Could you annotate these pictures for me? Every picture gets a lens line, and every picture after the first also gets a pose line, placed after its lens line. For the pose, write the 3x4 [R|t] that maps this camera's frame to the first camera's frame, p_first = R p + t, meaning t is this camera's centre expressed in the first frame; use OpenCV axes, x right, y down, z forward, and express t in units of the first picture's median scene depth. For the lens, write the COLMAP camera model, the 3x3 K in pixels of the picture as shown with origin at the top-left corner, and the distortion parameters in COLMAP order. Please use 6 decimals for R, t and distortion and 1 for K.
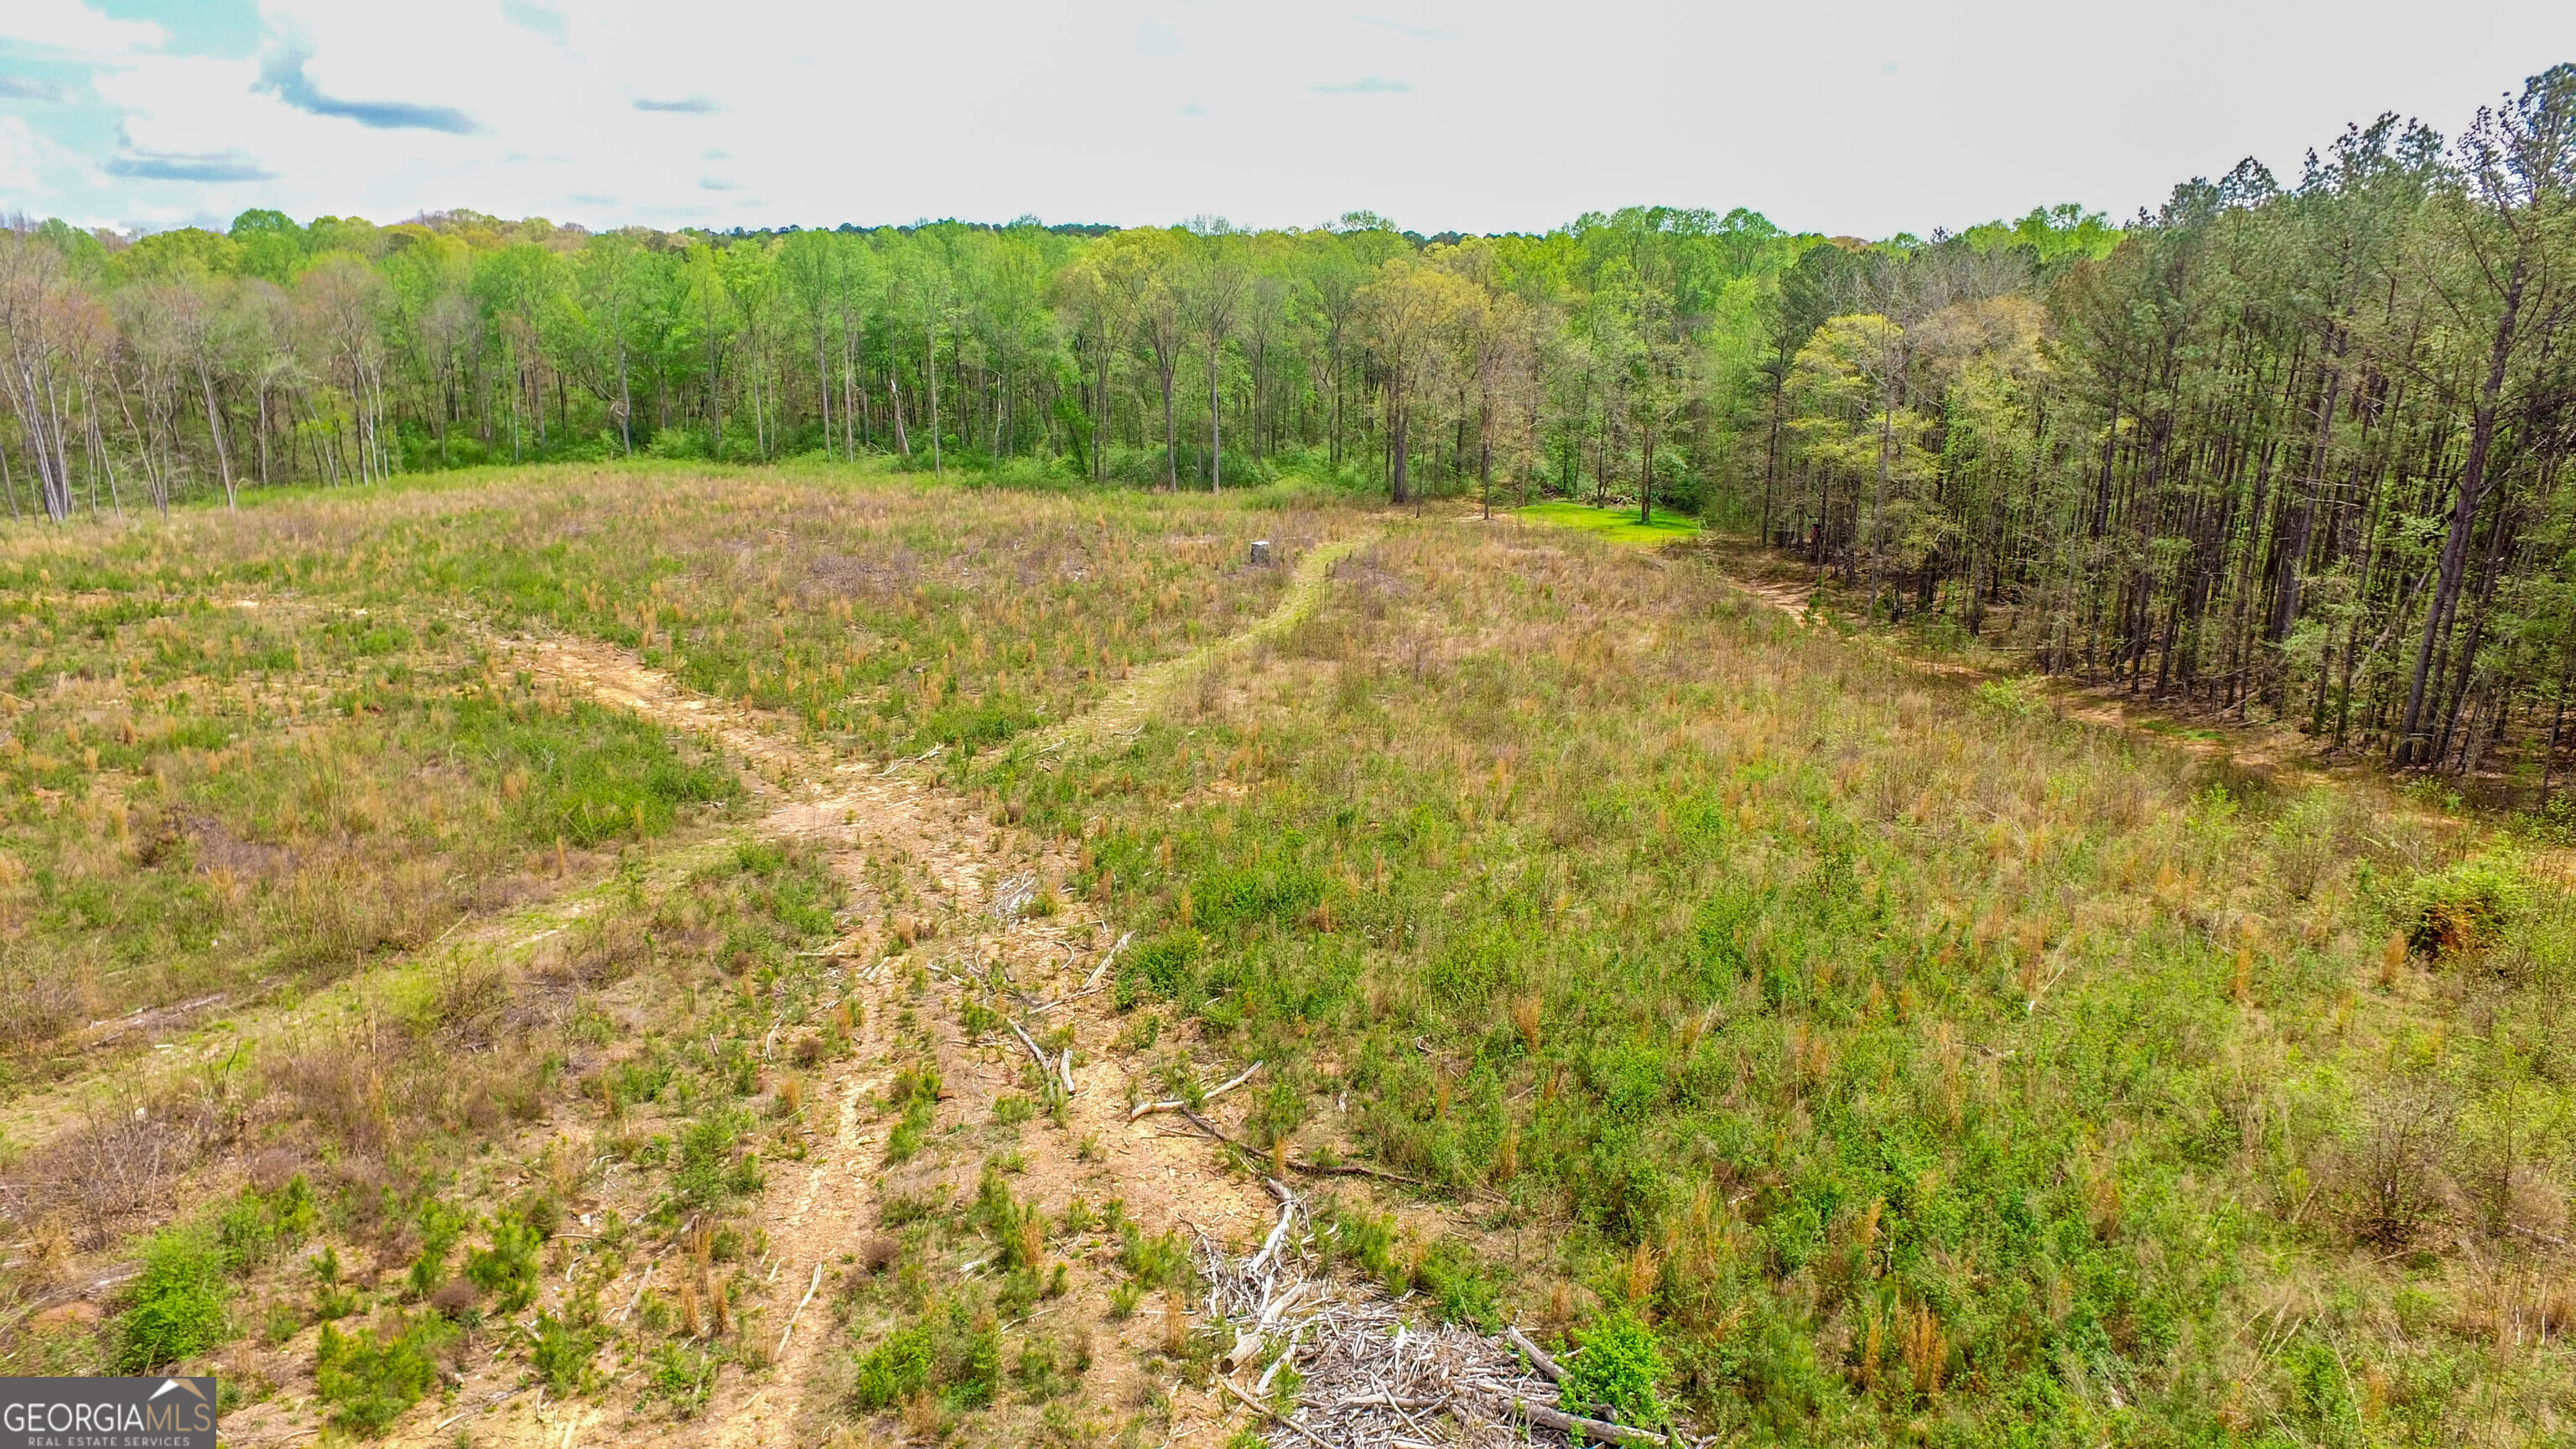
lens RADIAL K [[1498.5, 0, 1284.3], [0, 1498.5, 733.6], [0, 0, 1]] dist [-0.119812, 0.086747]
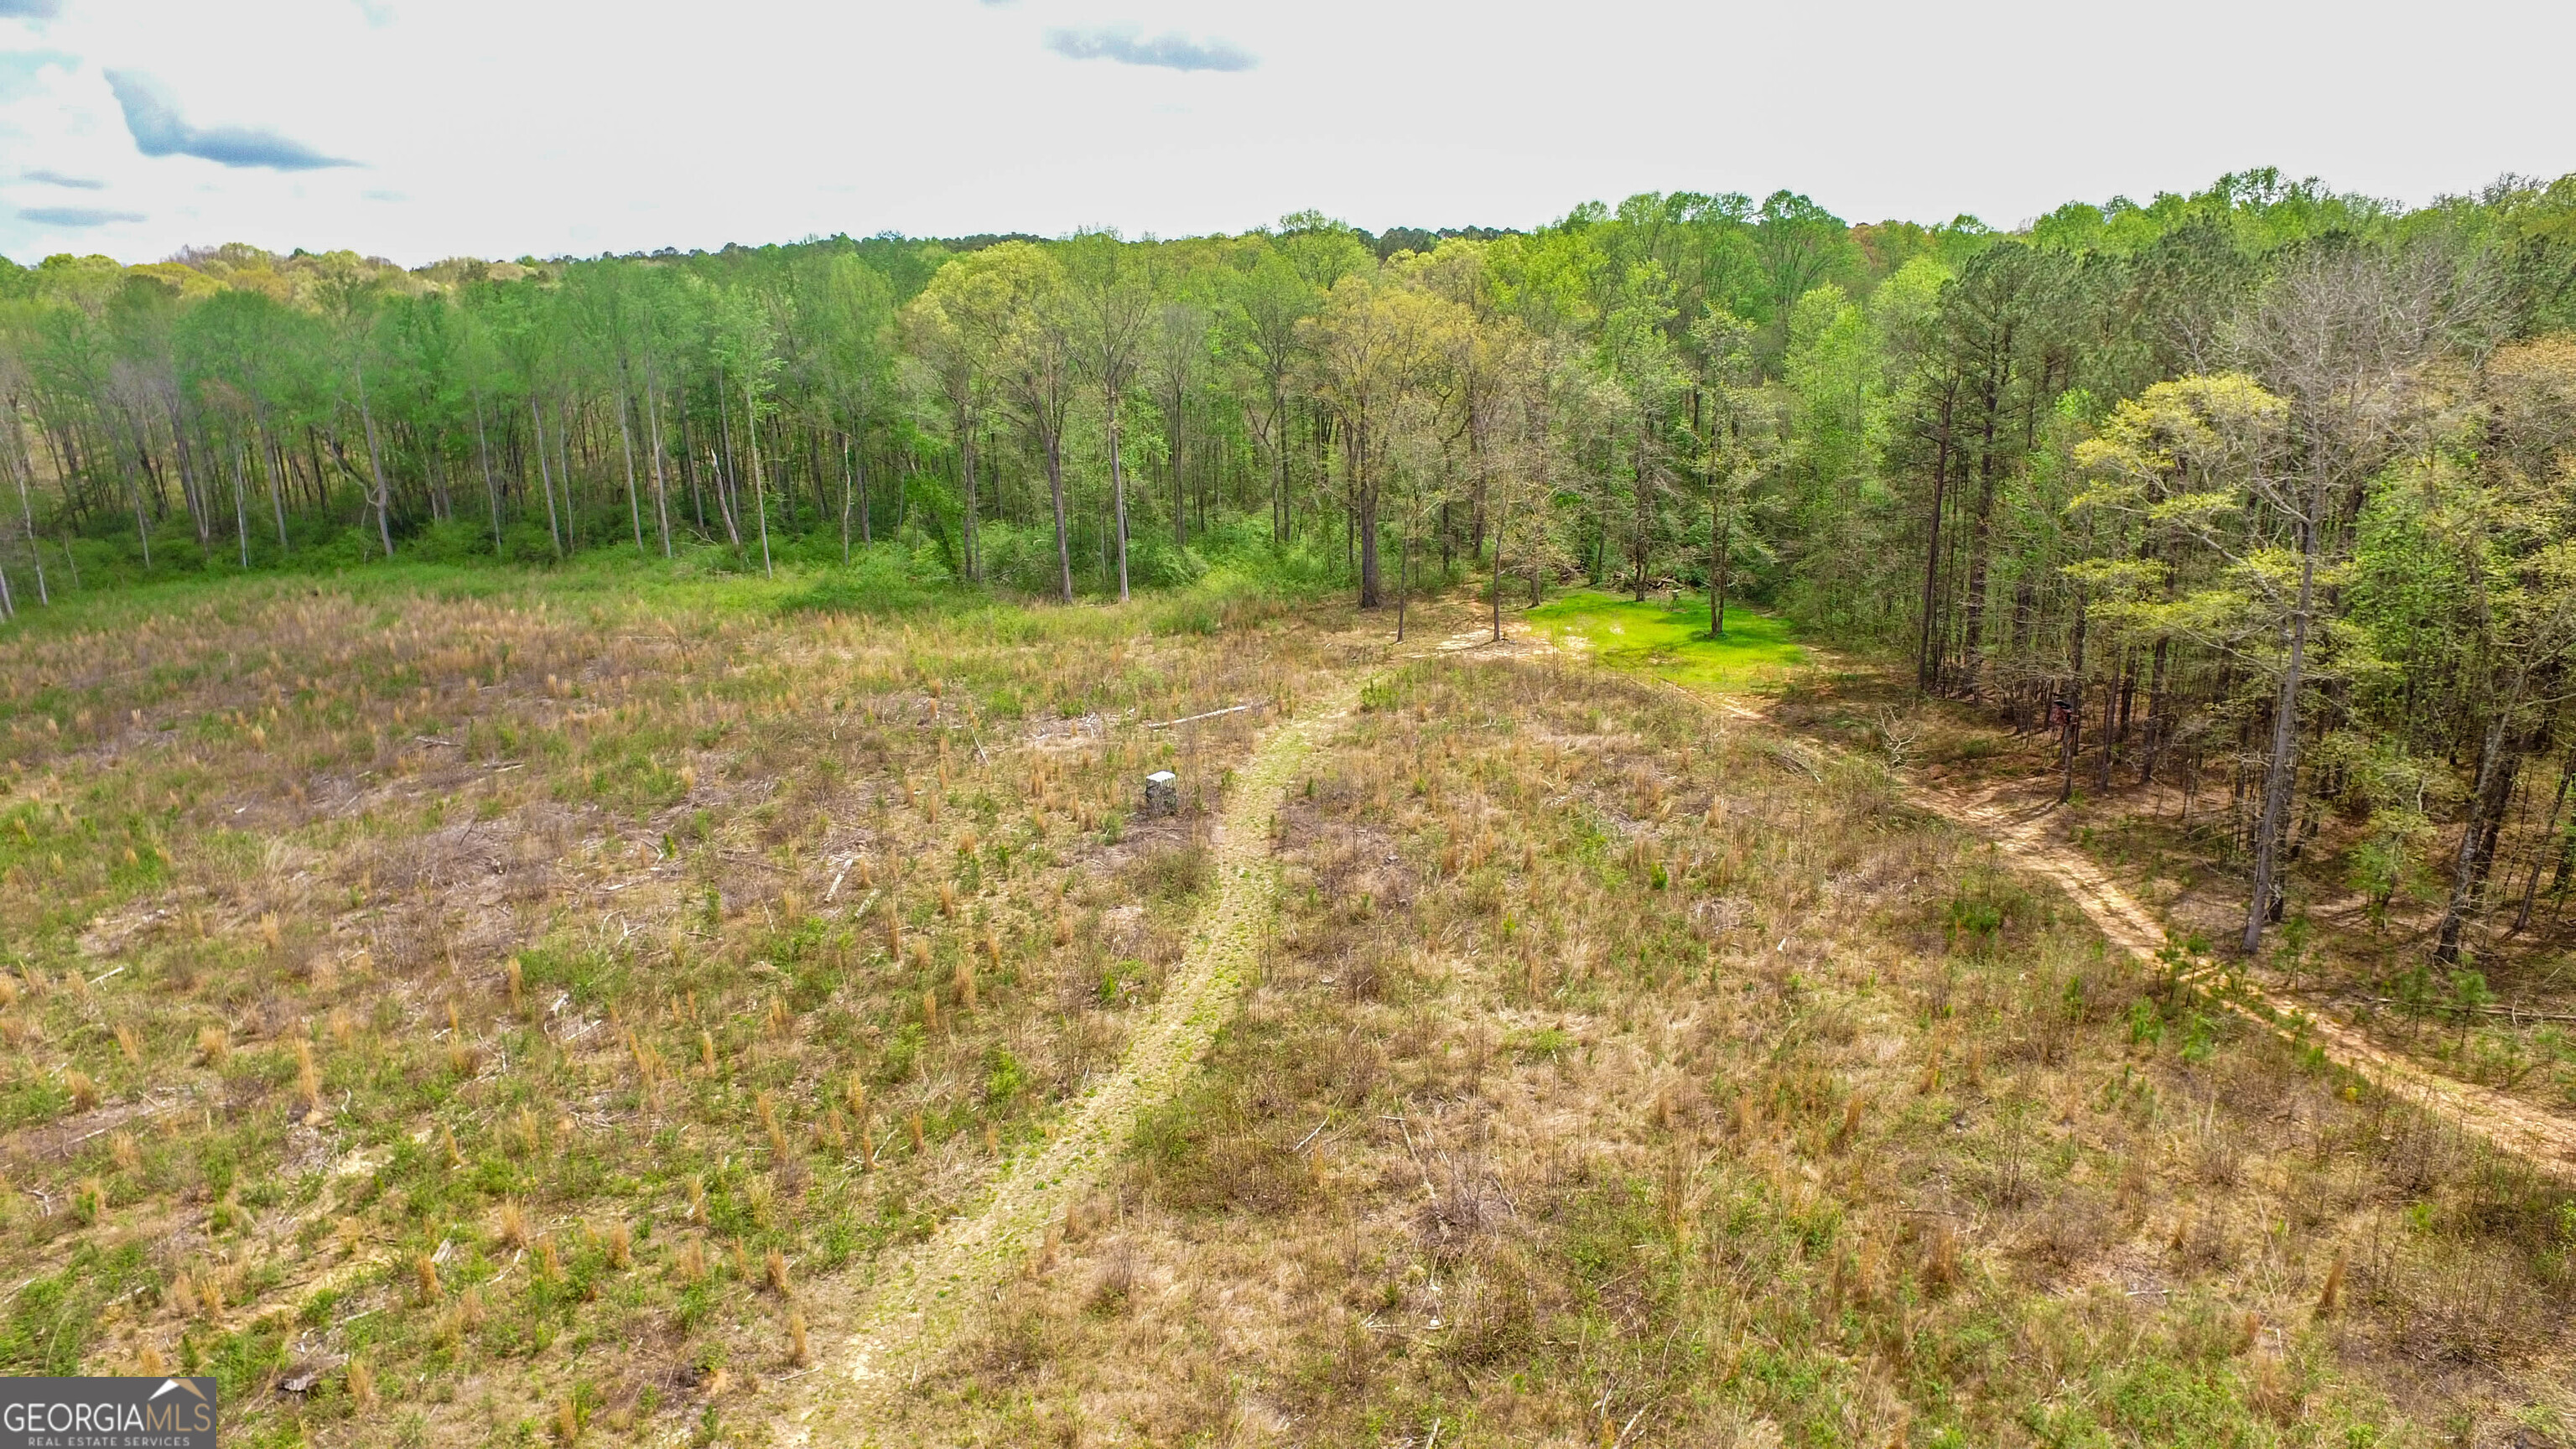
lens RADIAL K [[1498.5, 0, 1277.4], [0, 1498.5, 689.0], [0, 0, 1]] dist [-0.119812, 0.086747]
pose [[0.998967, -0.042124, 0.017022, 0.051171], [0.042483, 0.998870, -0.021309, -0.299837], [-0.016105, 0.022011, 0.999628, 0.788785]]
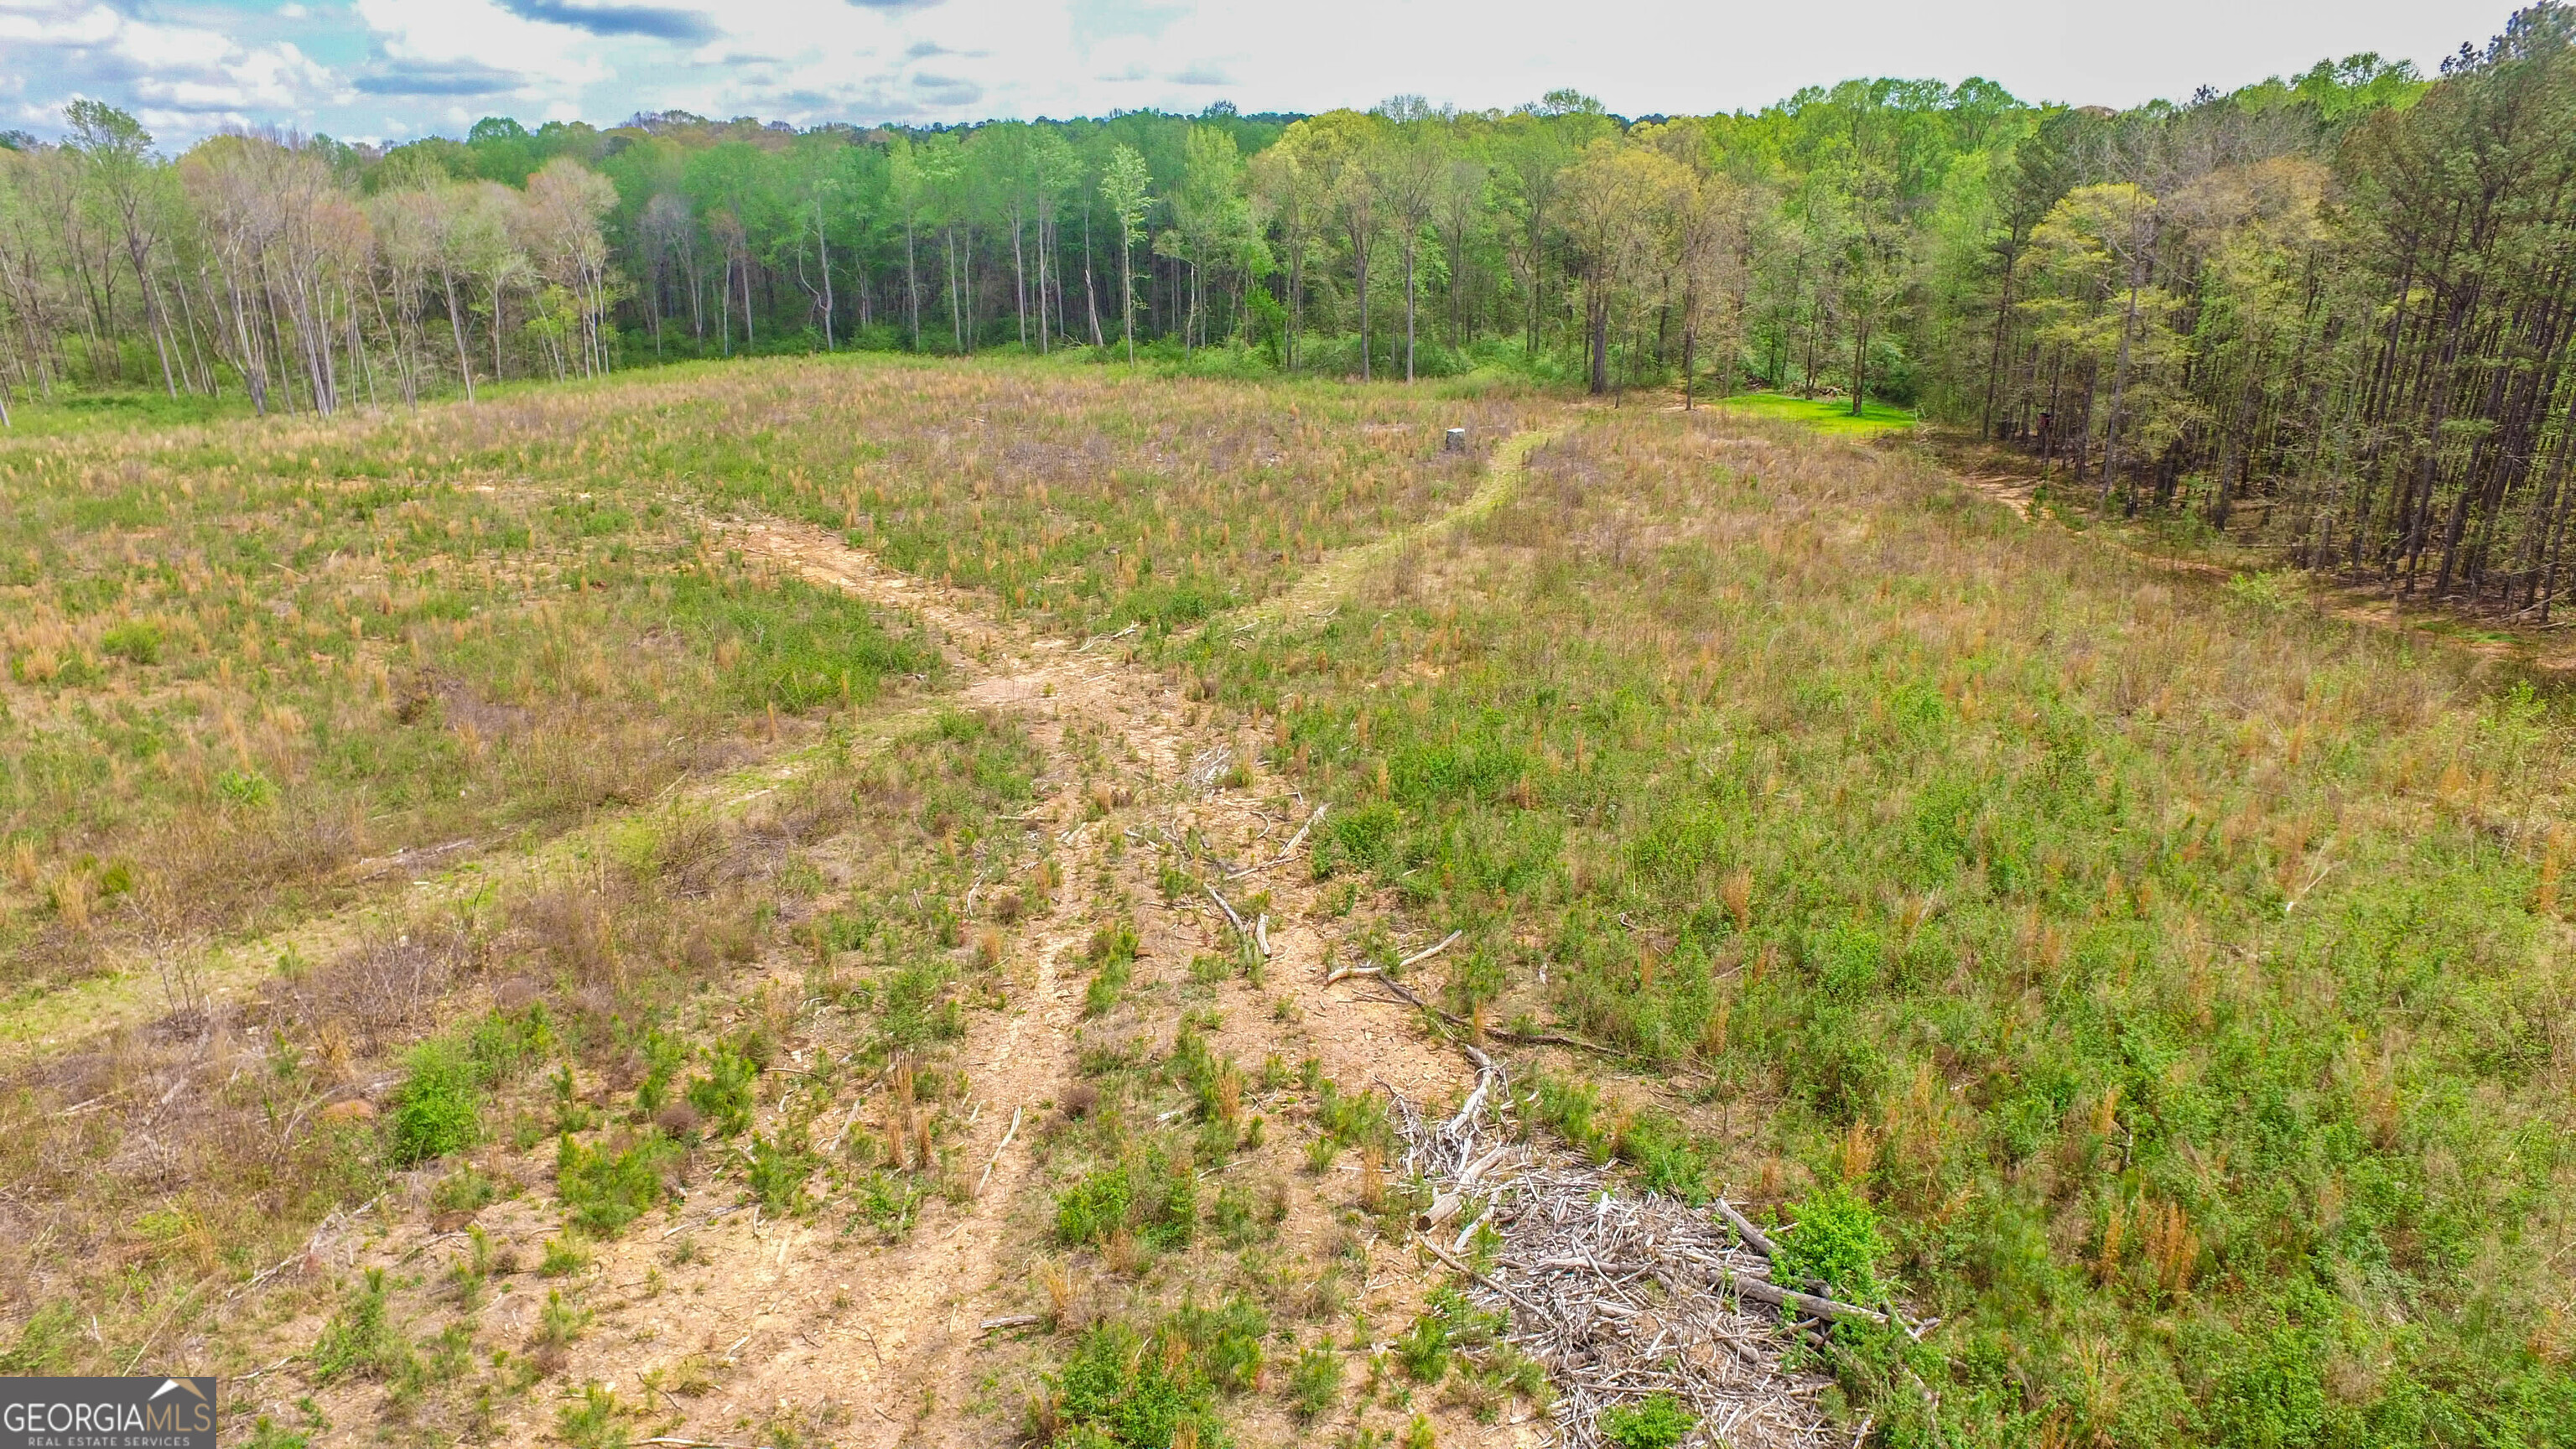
lens RADIAL K [[1498.5, 0, 1285.2], [0, 1498.5, 735.7], [0, 0, 1]] dist [-0.119812, 0.086747]
pose [[0.992216, 0.023533, -0.122286, -0.006149], [-0.015140, 0.997494, 0.069115, 0.012673], [0.123606, -0.066726, 0.990086, 0.009485]]
